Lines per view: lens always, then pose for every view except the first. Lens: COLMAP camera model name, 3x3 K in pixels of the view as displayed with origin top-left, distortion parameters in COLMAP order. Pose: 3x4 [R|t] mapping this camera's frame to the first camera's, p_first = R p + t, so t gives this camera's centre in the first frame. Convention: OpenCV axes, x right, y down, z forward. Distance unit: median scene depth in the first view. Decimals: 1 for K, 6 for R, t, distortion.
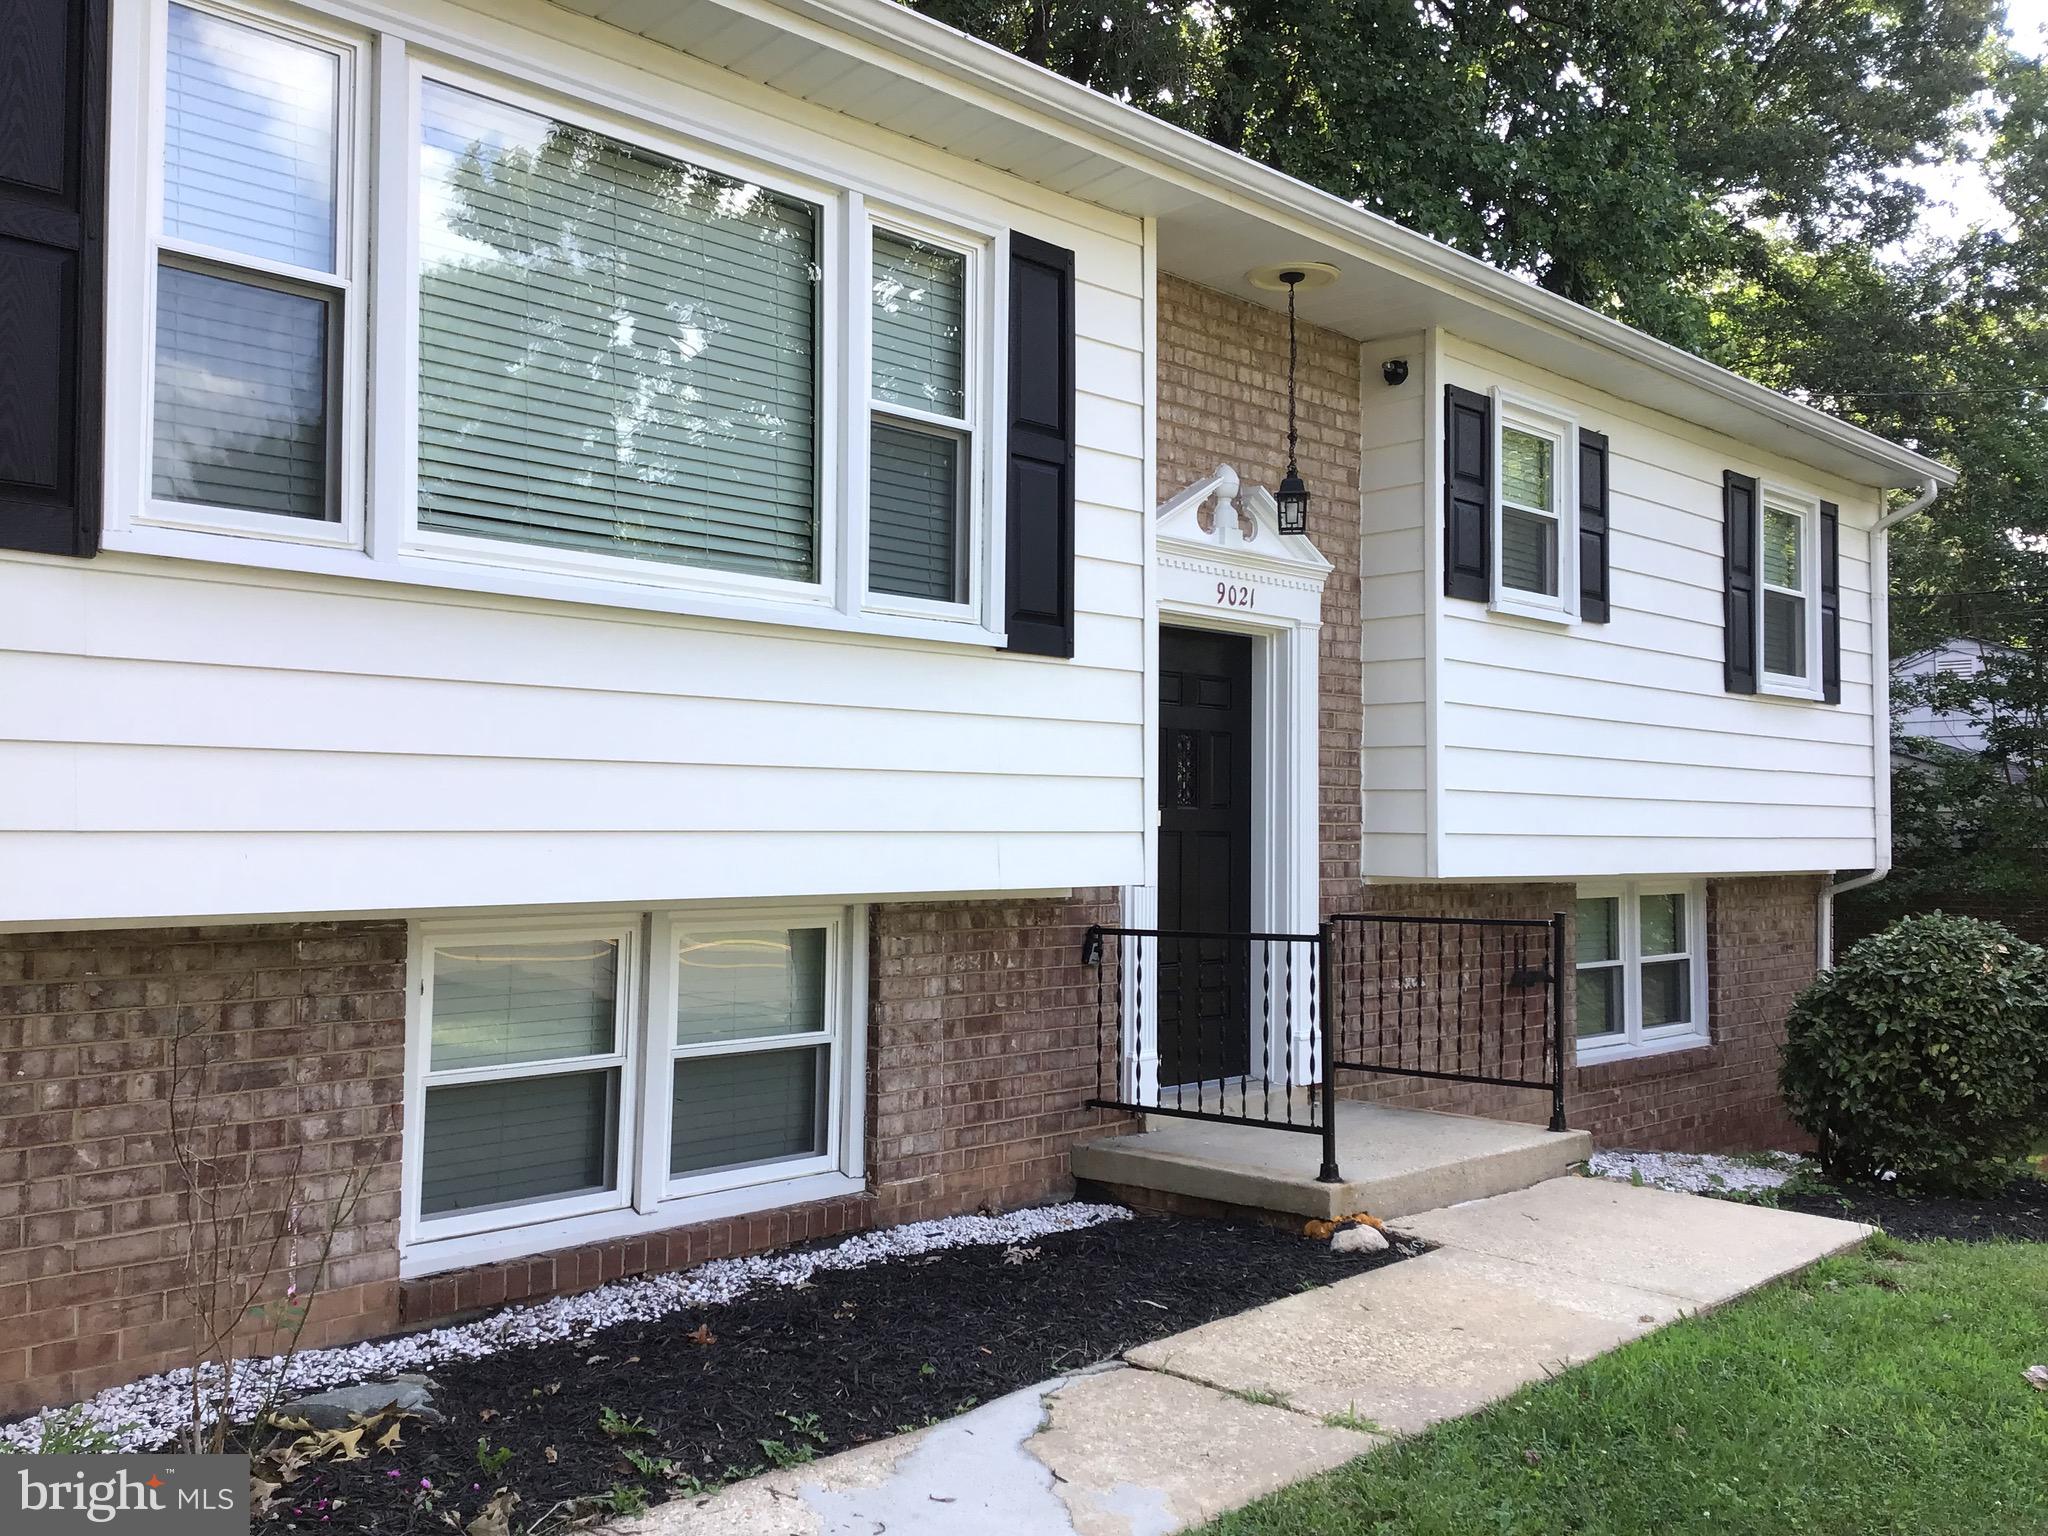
lens RADIAL K [[1842.8, 0, 1059.0], [0, 1842.8, 765.7], [0, 0, 1]] dist [0.146916, -0.273658]
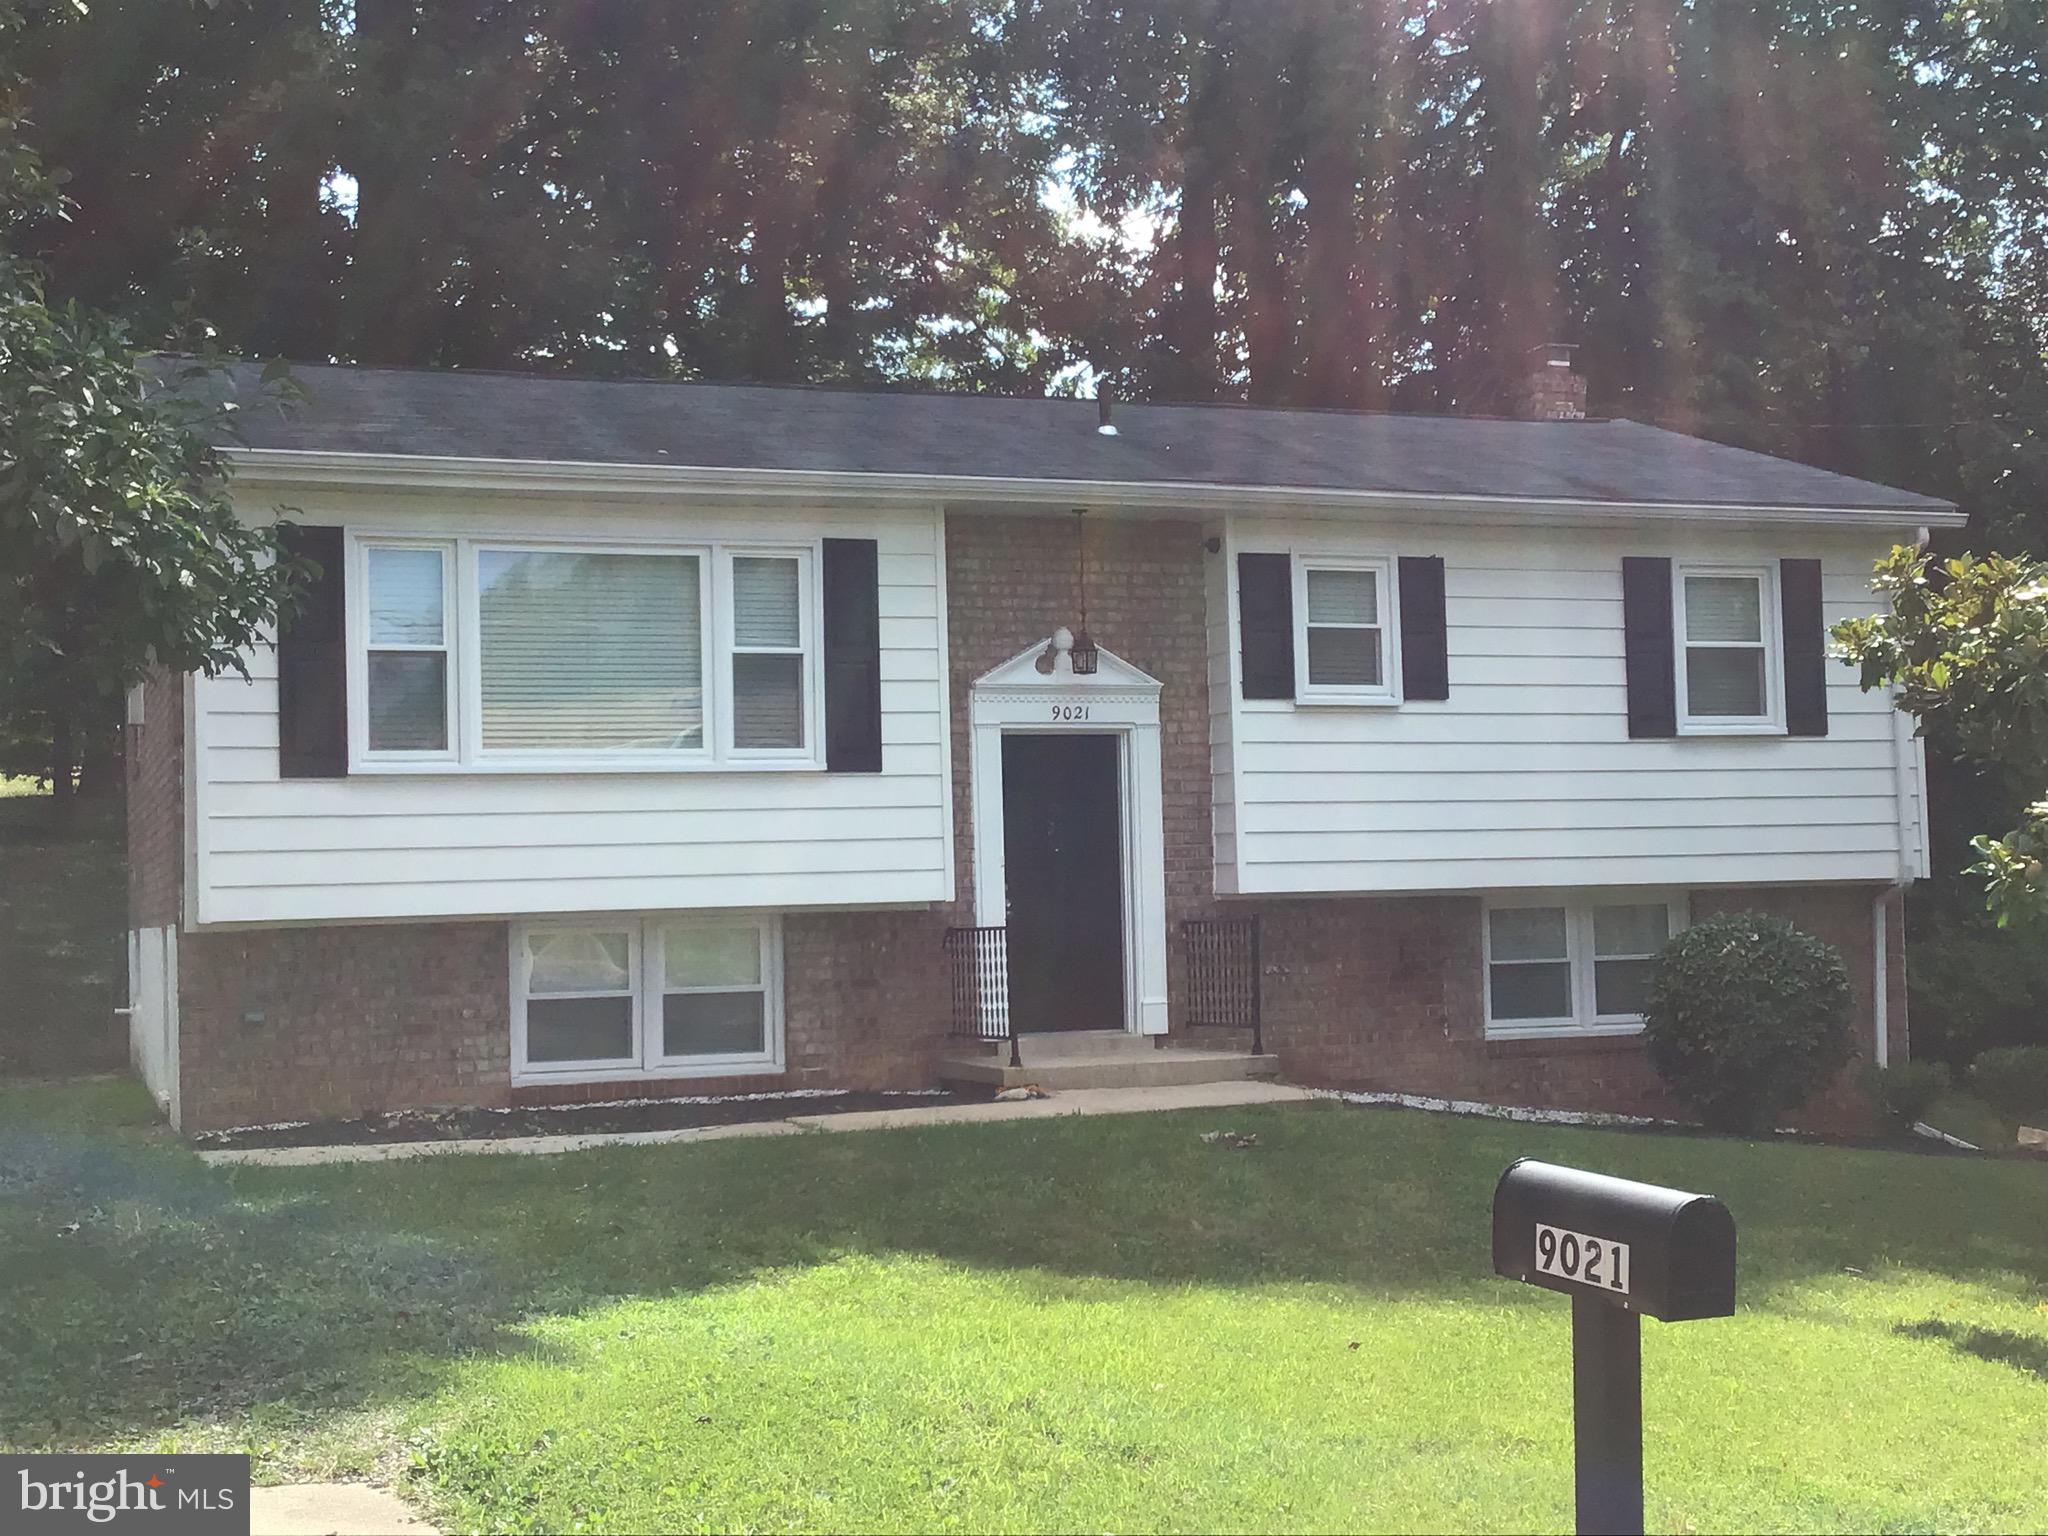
lens RADIAL K [[2702.9, 0, 1024.0], [0, 2702.9, 768.0], [0, 0, 1]] dist [0.083140, 0.025696]
pose [[0.898522, -0.049309, -0.436149, 1.218751], [0.045508, 0.998780, -0.019166, -0.005752], [0.436562, -0.002628, 0.899670, -1.218475]]
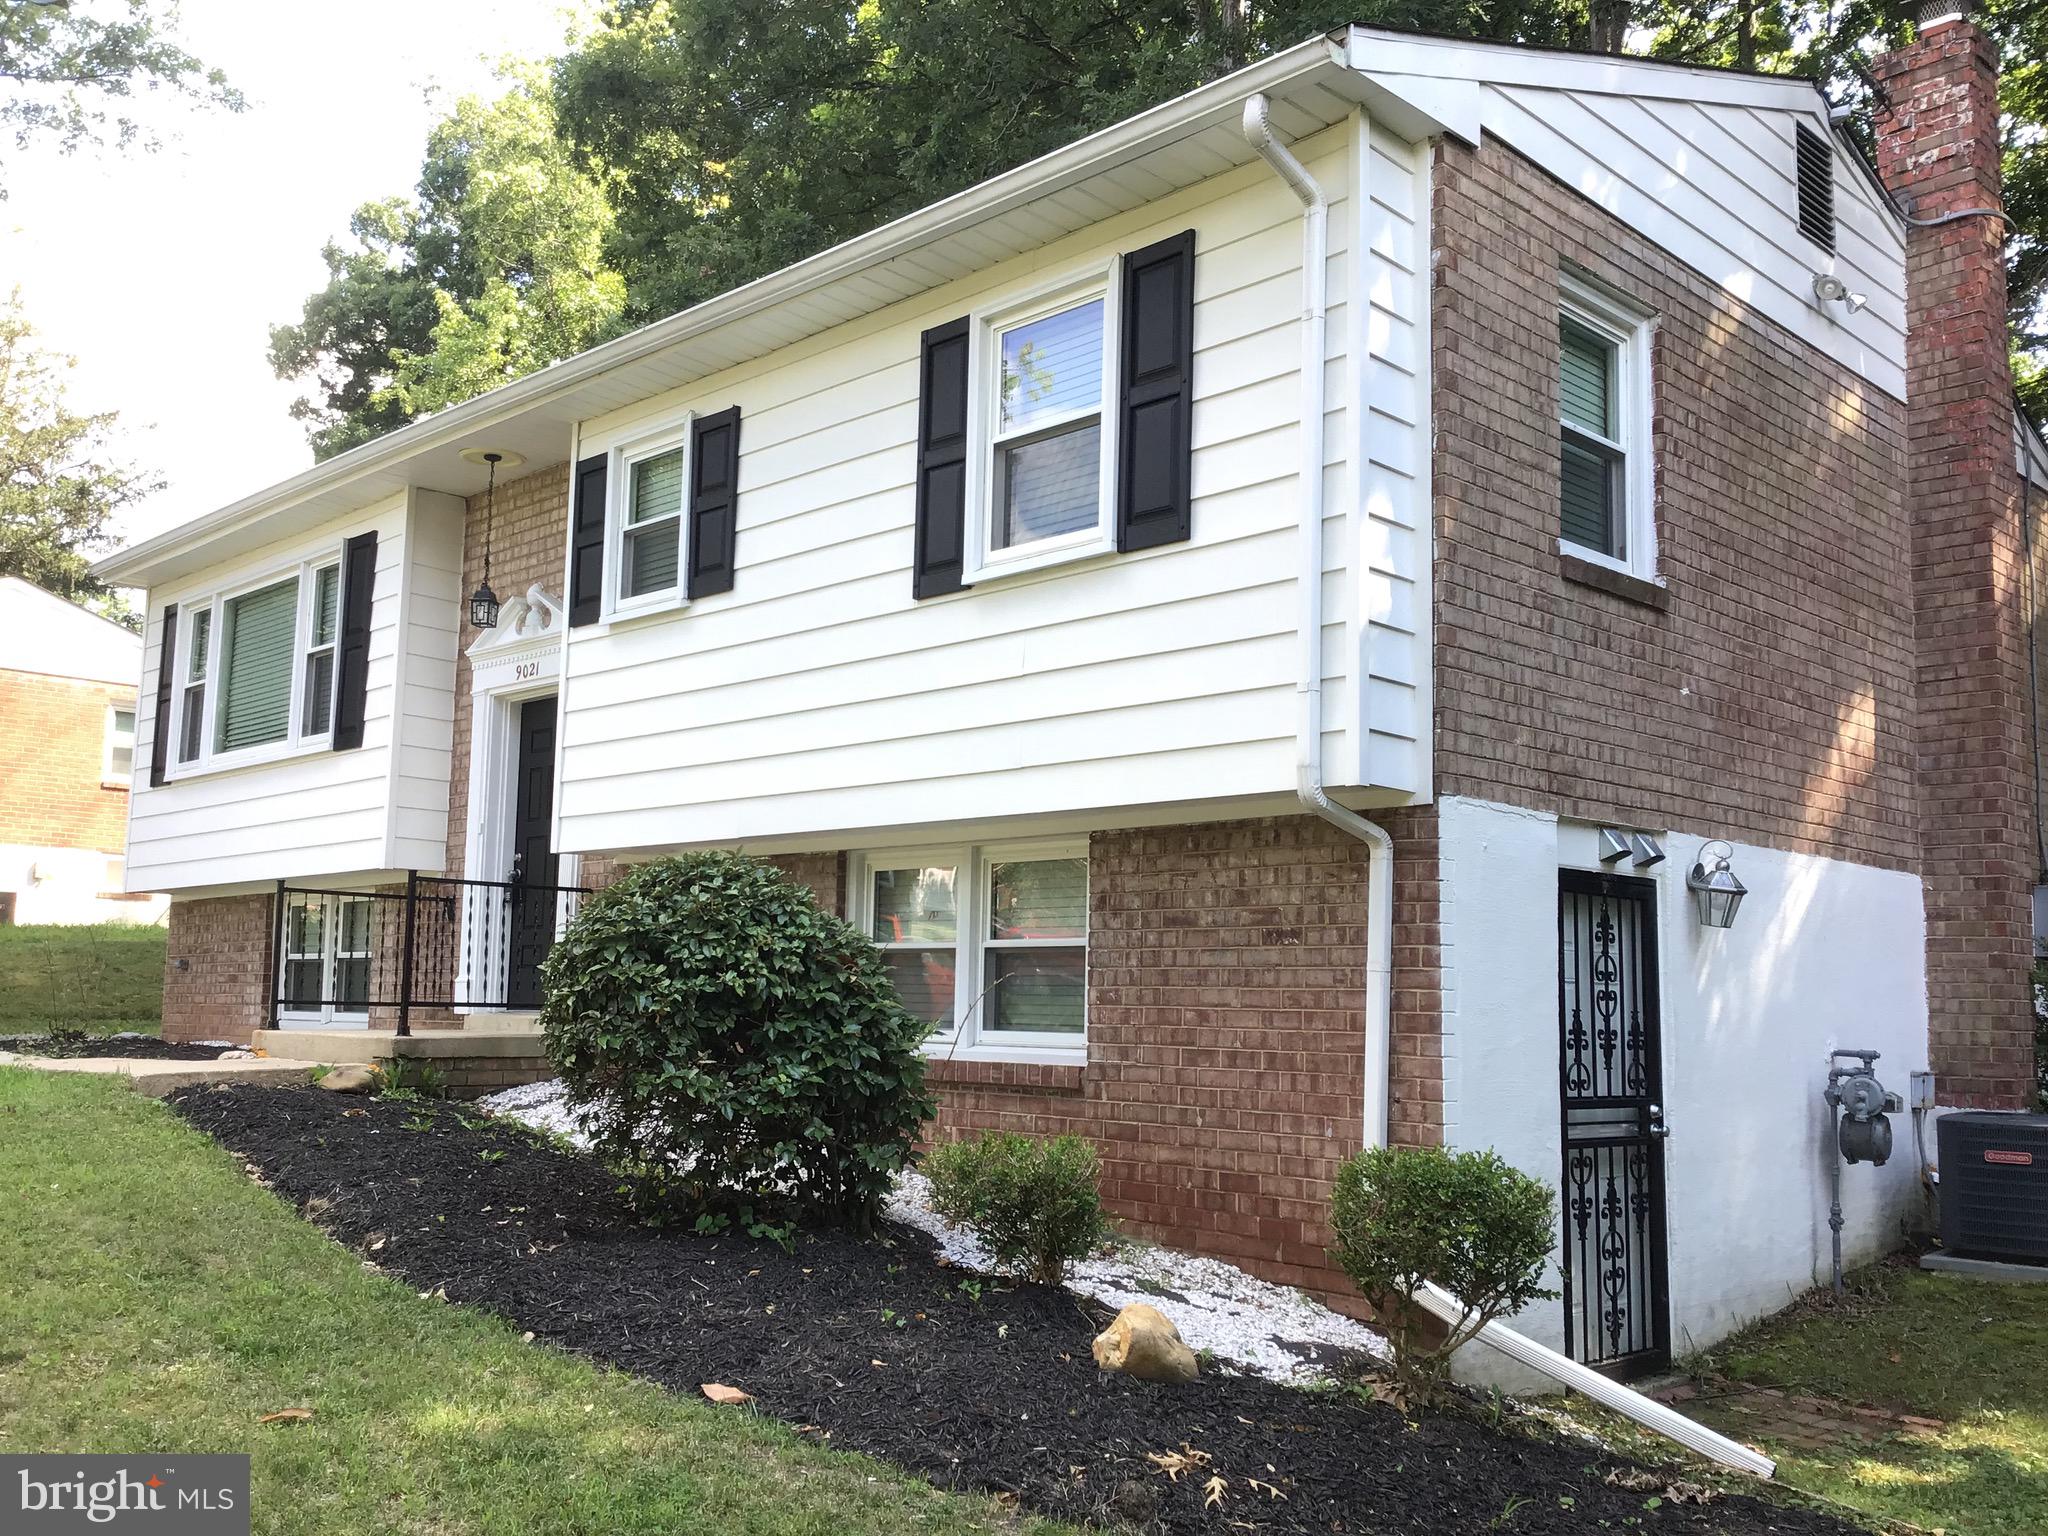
lens RADIAL K [[1842.8, 0, 1059.0], [0, 1842.8, 765.7], [0, 0, 1]] dist [0.146916, -0.273658]
pose [[-0.021636, -0.133669, -0.990790, 1.785566], [0.020937, 0.990744, -0.134120, 0.218720], [0.999547, -0.023646, -0.018637, 1.690854]]
